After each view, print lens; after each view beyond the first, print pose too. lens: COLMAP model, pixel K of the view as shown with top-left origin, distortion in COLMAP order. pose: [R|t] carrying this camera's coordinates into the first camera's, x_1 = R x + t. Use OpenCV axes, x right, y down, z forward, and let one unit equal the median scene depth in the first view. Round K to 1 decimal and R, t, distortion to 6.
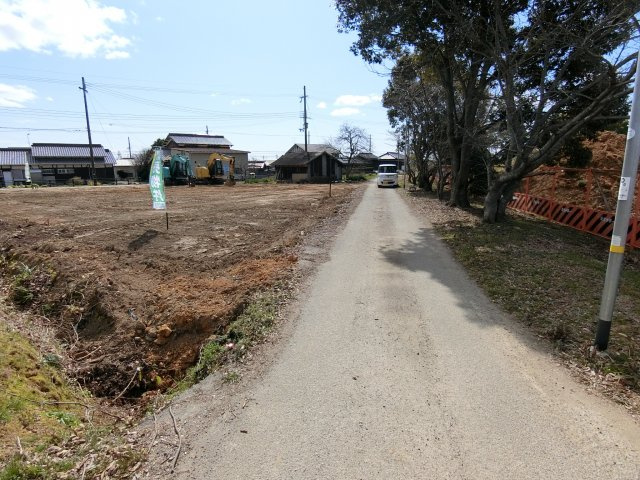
lens RADIAL K [[364.0, 0, 319.0], [0, 364.0, 237.5], [0, 0, 1]] dist [-0.009572, -0.000361]
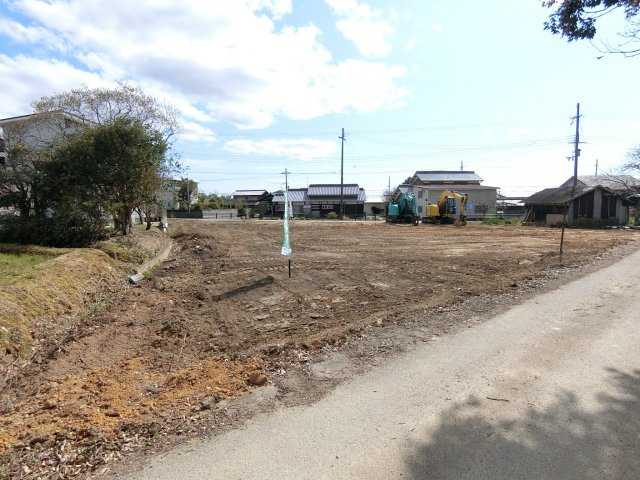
lens RADIAL K [[364.0, 0, 319.0], [0, 364.0, 237.5], [0, 0, 1]] dist [-0.009572, -0.000361]
pose [[0.762235, 0.065141, -0.644014, 0.053250], [-0.127030, 0.990630, -0.050148, -0.021901], [0.634713, 0.120034, 0.763368, 0.089673]]
